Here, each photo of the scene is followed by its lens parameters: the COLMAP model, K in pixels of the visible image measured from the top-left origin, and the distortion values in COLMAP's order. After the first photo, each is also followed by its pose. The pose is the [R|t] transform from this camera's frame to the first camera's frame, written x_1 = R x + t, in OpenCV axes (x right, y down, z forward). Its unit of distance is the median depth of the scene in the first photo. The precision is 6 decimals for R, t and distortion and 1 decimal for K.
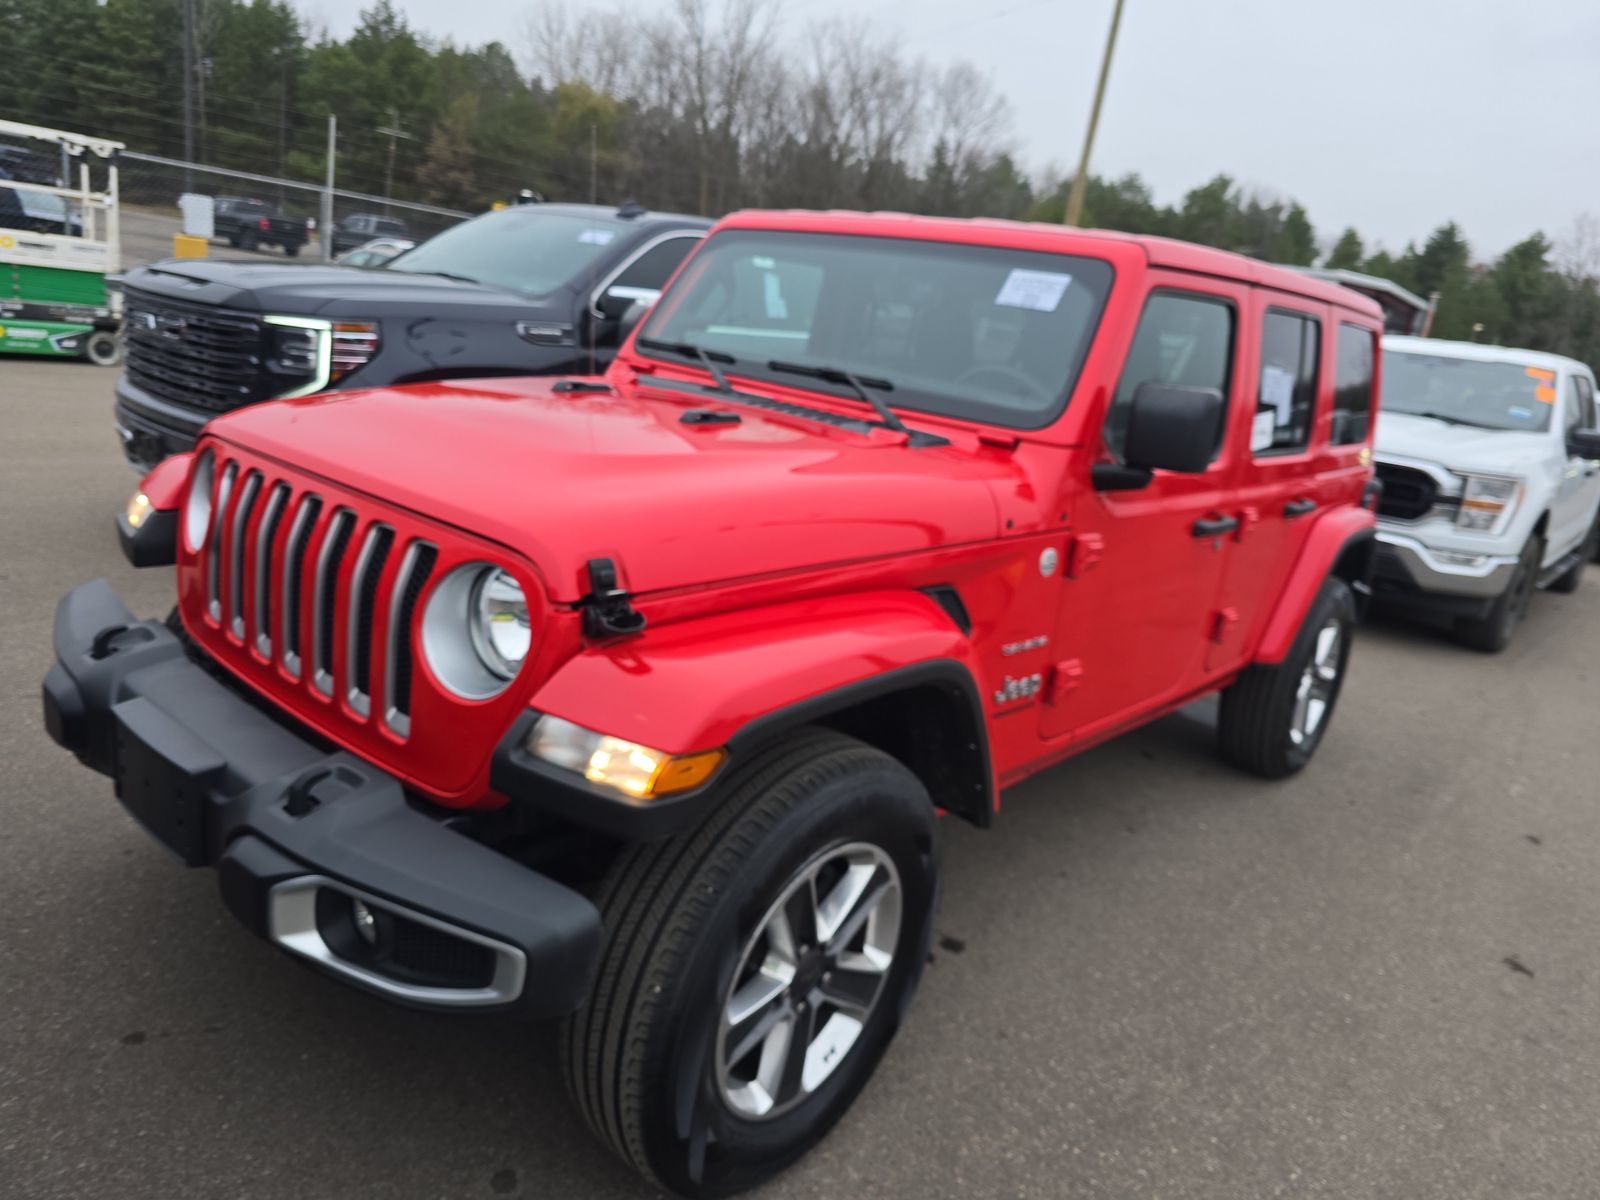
lens RADIAL K [[1069.8, 0, 800.0], [0, 1069.8, 600.0], [0, 0, 1]] dist [0.011815, 0.001694]
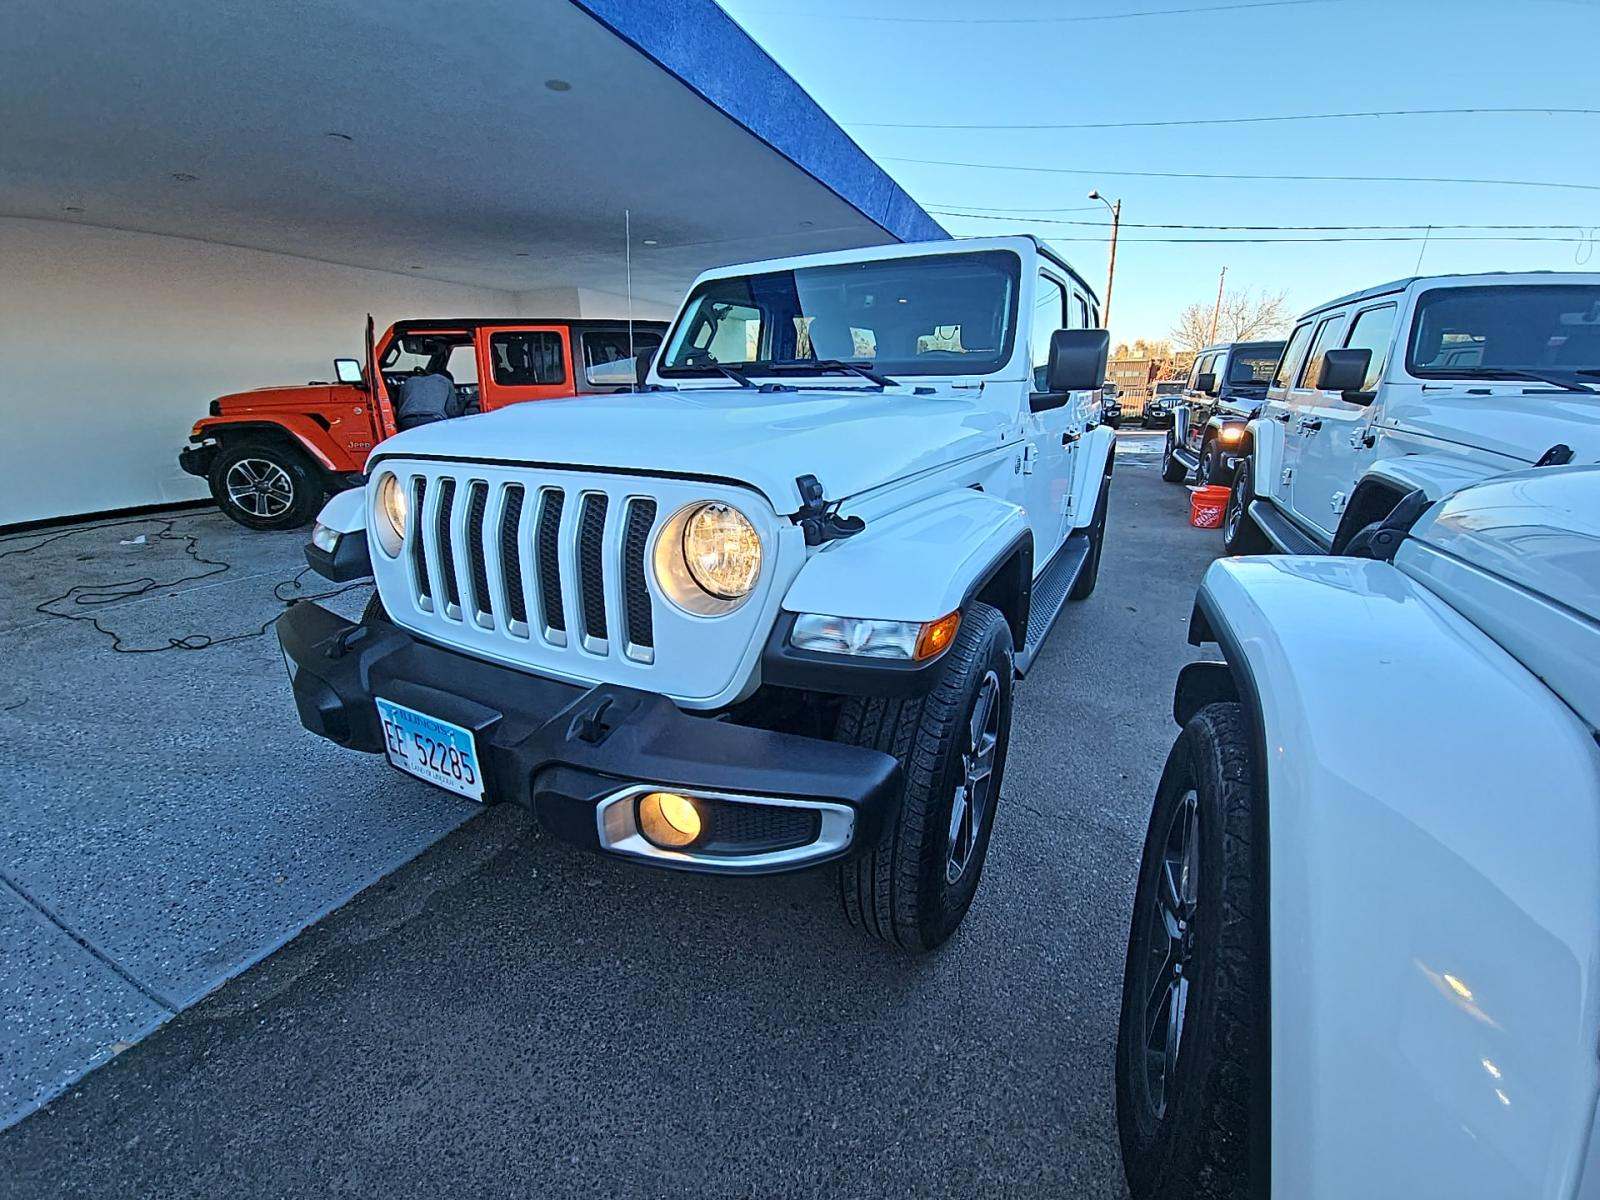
lens RADIAL K [[645.1, 0, 800.0], [0, 645.1, 600.0], [0, 0, 1]] dist [0.002399, 0.000109]
pose [[0.971219, -0.187942, 0.146329, -0.330417], [0.178398, 0.981024, 0.075941, 0.039474], [-0.157825, -0.047650, 0.986317, 0.293919]]
